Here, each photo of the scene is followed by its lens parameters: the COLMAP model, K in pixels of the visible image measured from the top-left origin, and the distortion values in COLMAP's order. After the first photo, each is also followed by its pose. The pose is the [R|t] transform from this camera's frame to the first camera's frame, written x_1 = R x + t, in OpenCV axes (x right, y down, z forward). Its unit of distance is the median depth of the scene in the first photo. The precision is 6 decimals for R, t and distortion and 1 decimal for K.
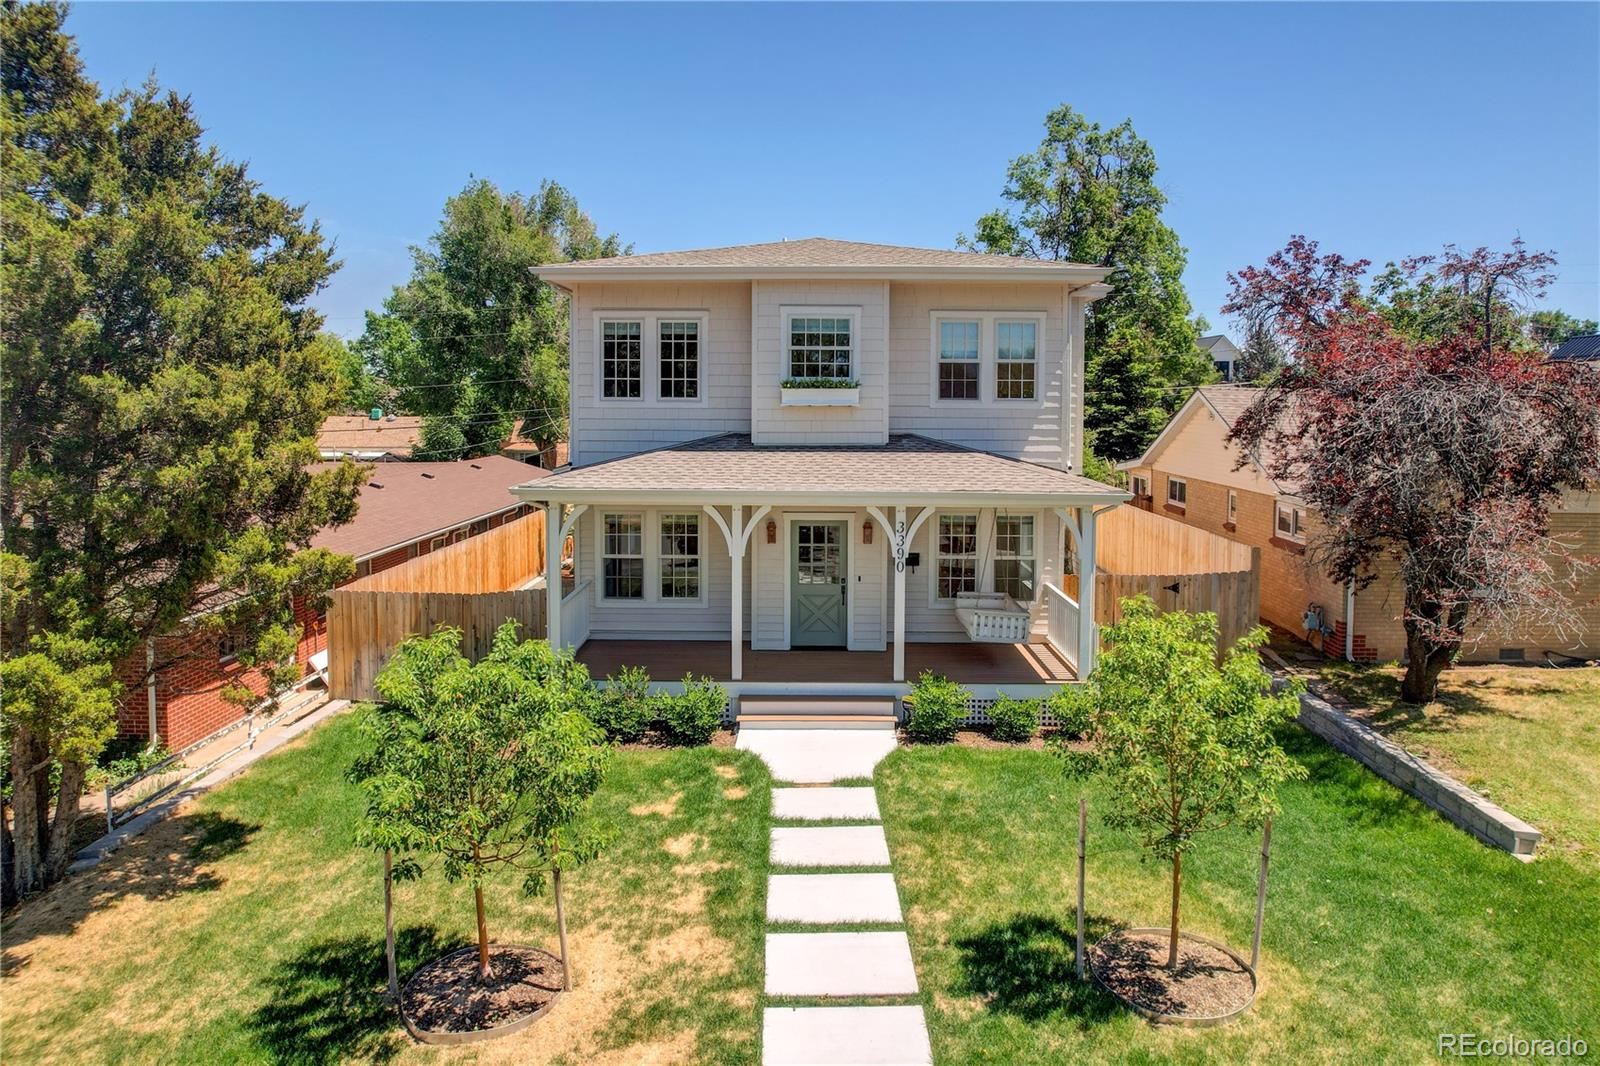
lens RADIAL K [[1043.9, 0, 798.5], [0, 1043.9, 463.8], [0, 0, 1]] dist [-0.061296, 0.043310]
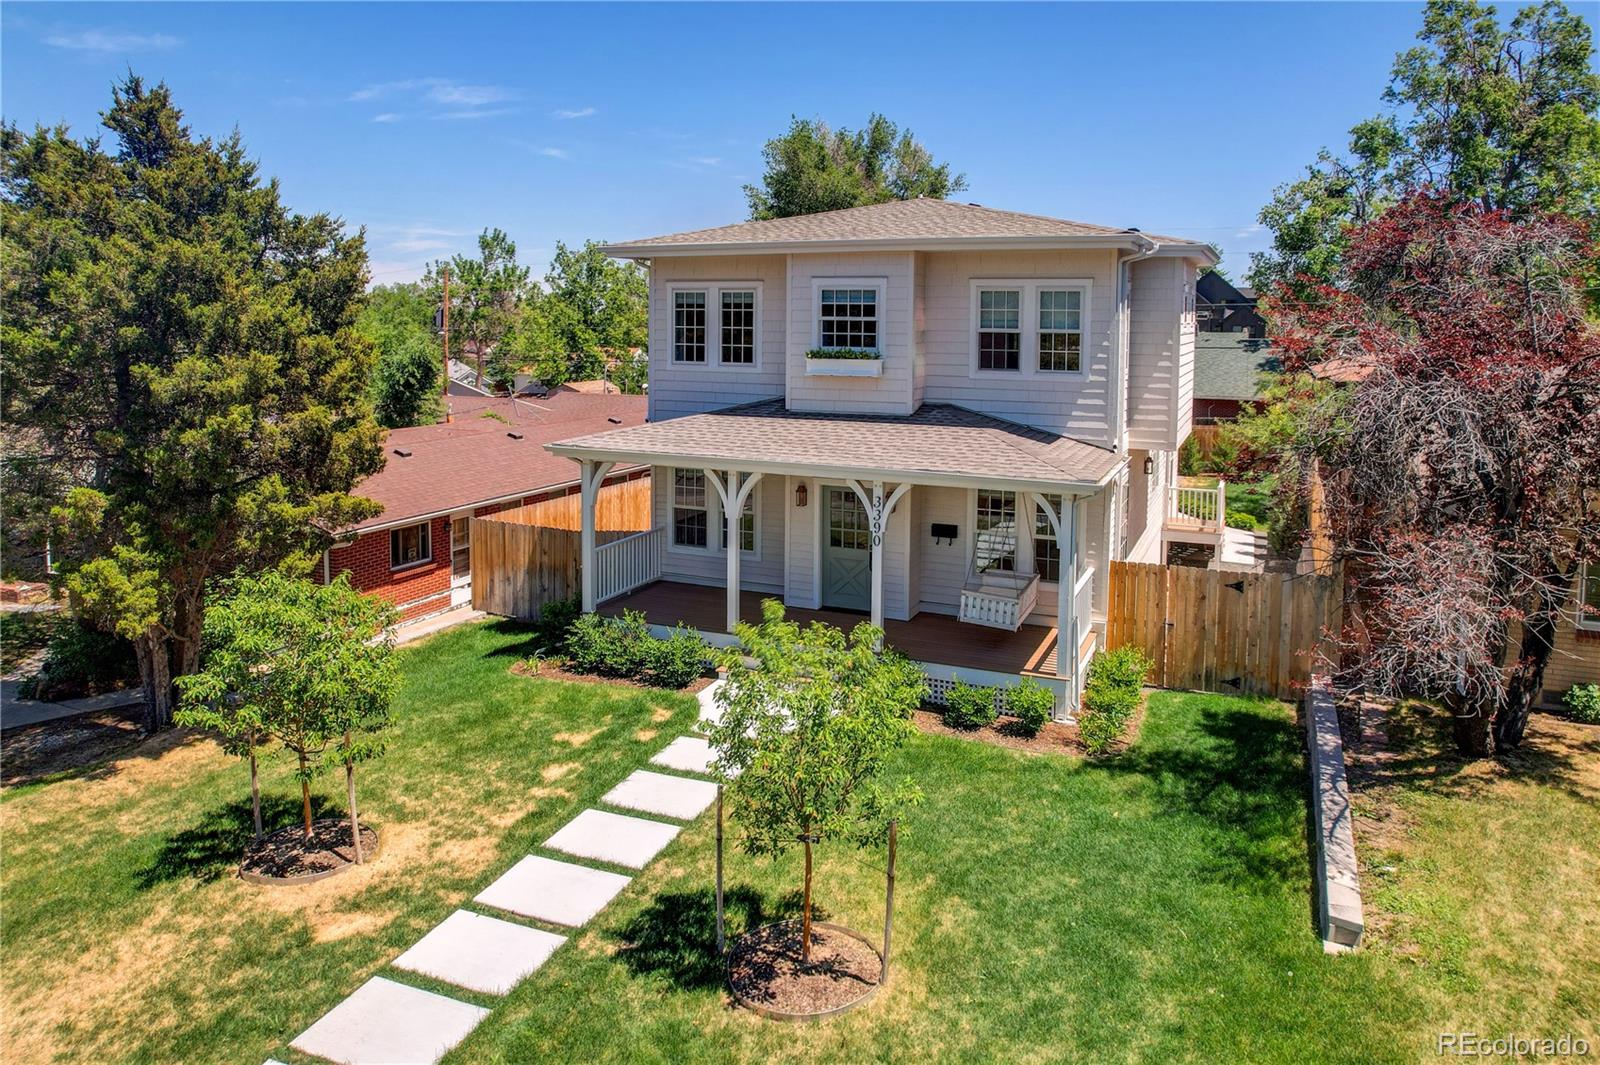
lens RADIAL K [[1083.3, 0, 801.0], [0, 1083.3, 412.6], [0, 0, 1]] dist [-0.066996, 0.044950]
pose [[0.921591, 0.037658, -0.386332, 0.391163], [-0.028086, 0.999143, 0.030392, -0.050302], [0.387146, -0.017158, 0.921859, 0.006672]]
